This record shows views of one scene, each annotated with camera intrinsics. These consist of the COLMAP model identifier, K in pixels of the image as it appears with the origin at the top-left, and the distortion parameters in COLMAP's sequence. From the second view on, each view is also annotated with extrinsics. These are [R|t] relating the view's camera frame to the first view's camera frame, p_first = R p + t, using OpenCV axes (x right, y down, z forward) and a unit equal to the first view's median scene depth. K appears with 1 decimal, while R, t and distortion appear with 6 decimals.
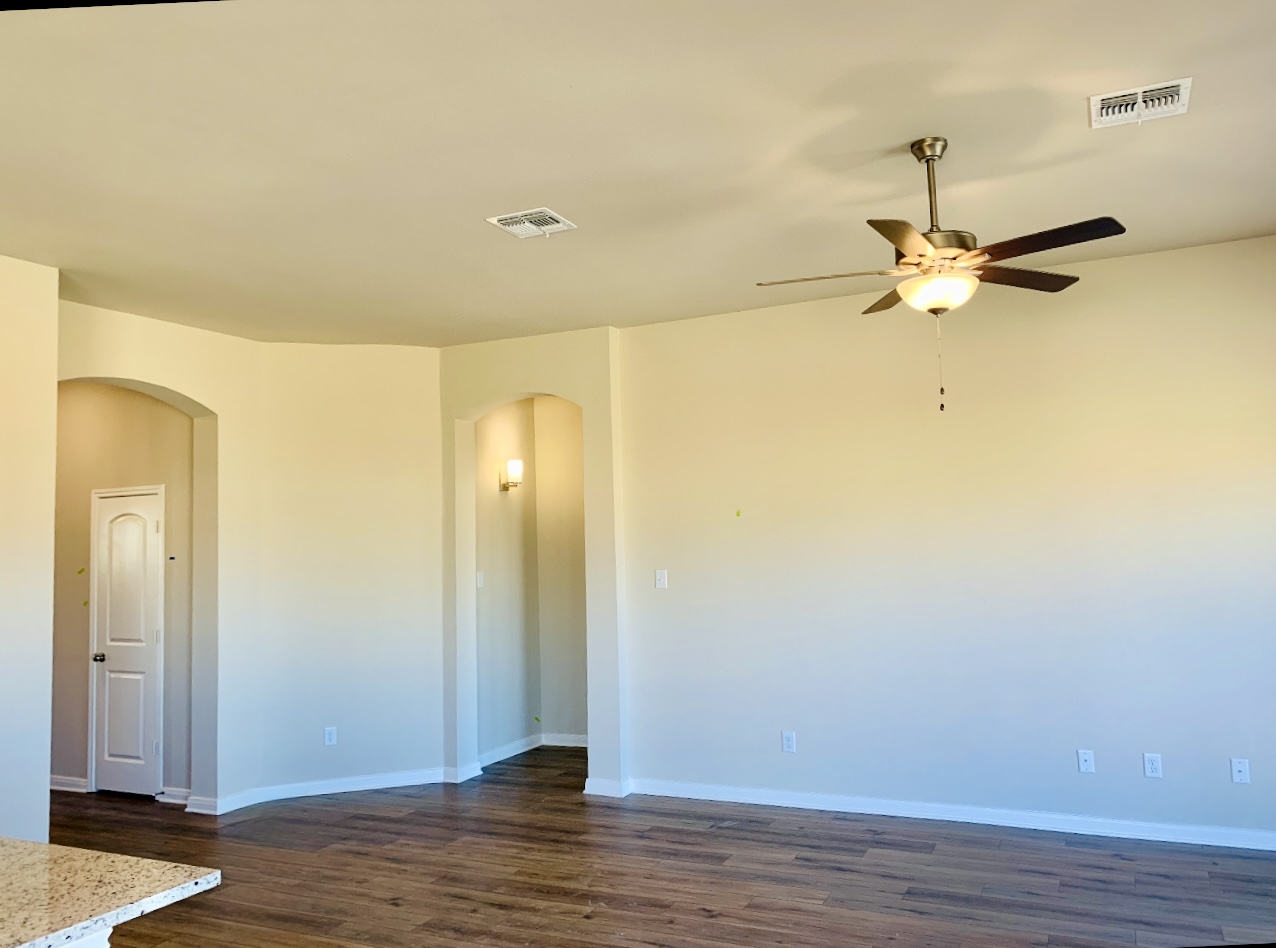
lens RADIAL K [[987.9, 0, 638.0], [0, 987.9, 474.0], [0, 0, 1]] dist [0.103145, -0.148132]
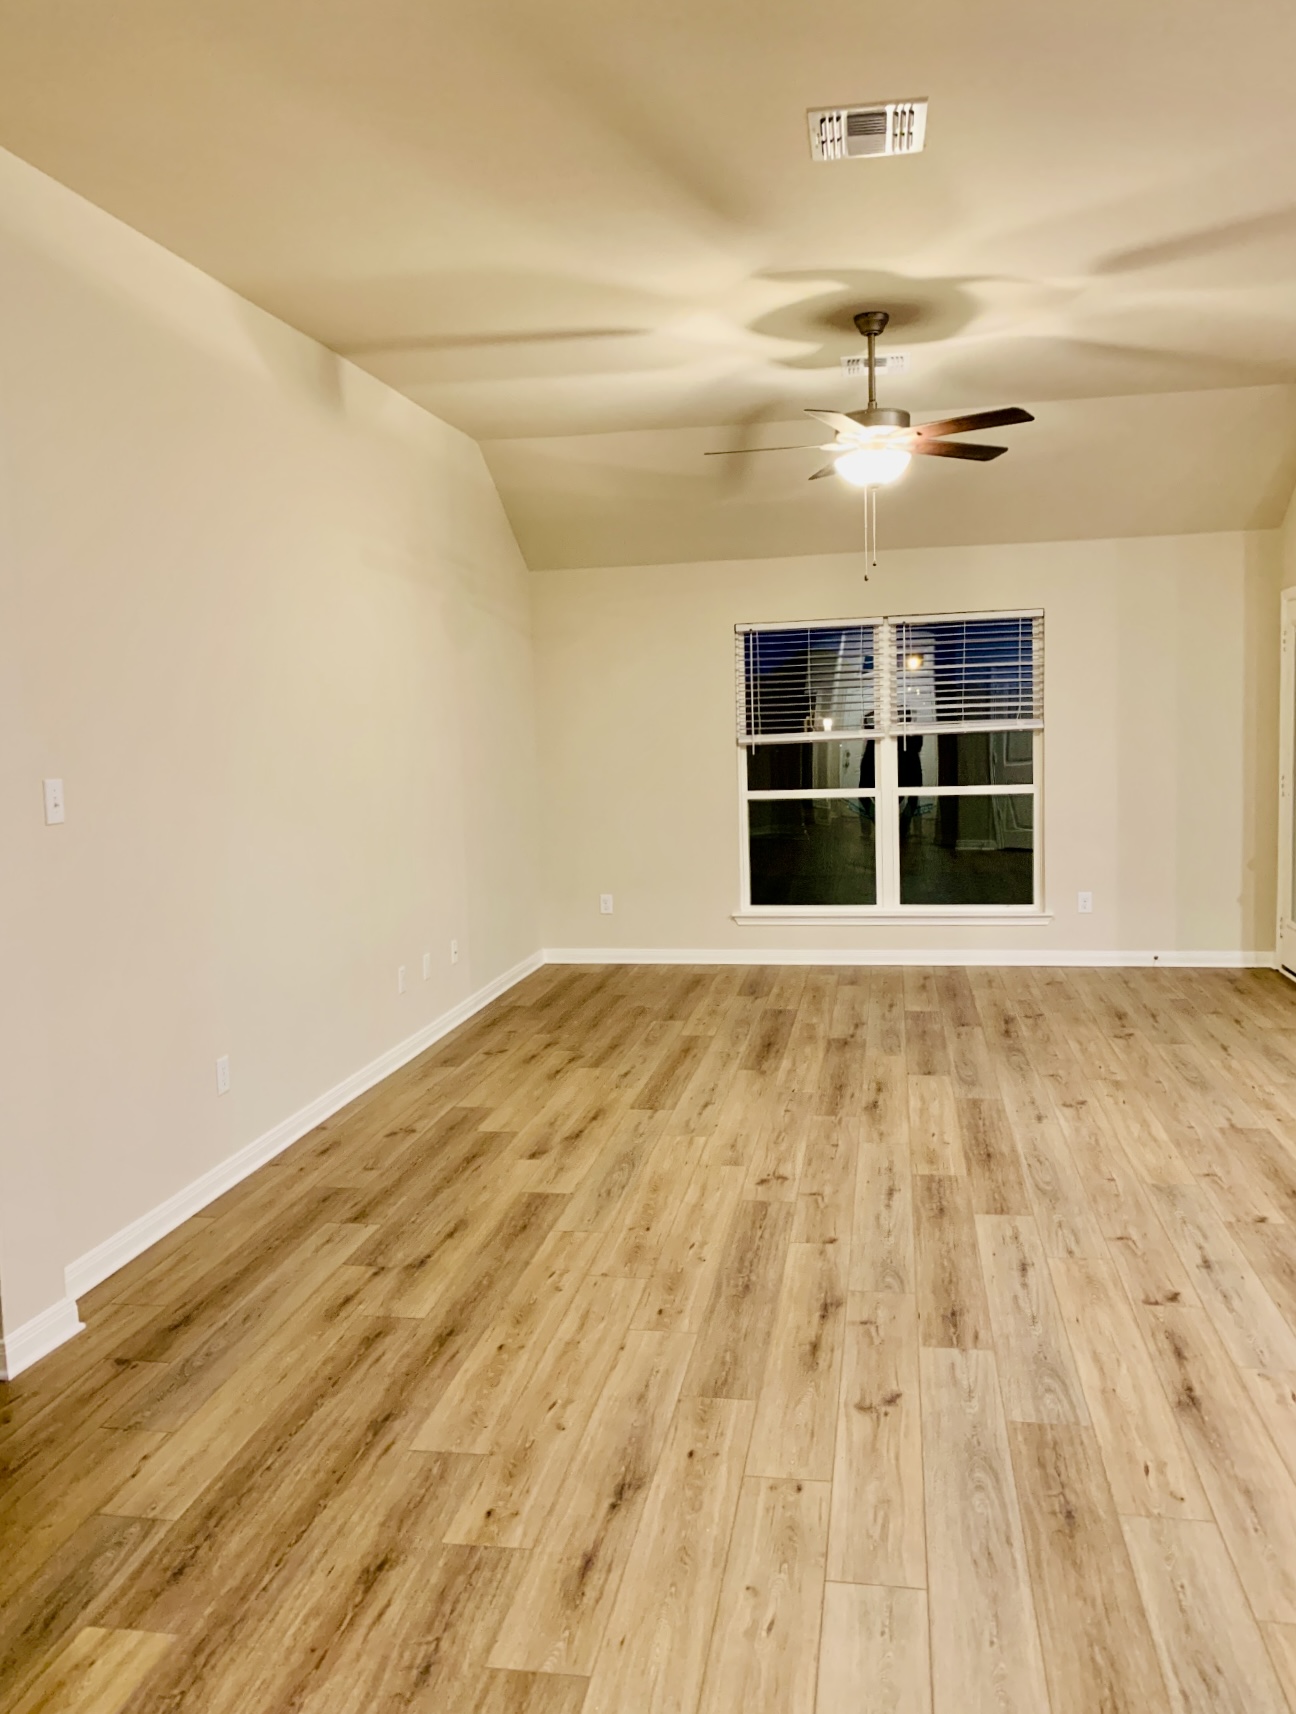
lens RADIAL K [[1348.3, 0, 649.5], [0, 1348.3, 777.8], [0, 0, 1]] dist [0.045787, -0.003528]
pose [[-0.258632, 0.000088, 0.965976, -0.779494], [-0.030018, 0.999516, -0.008128, 0.128594], [-0.965509, -0.031099, -0.258504, 1.193016]]
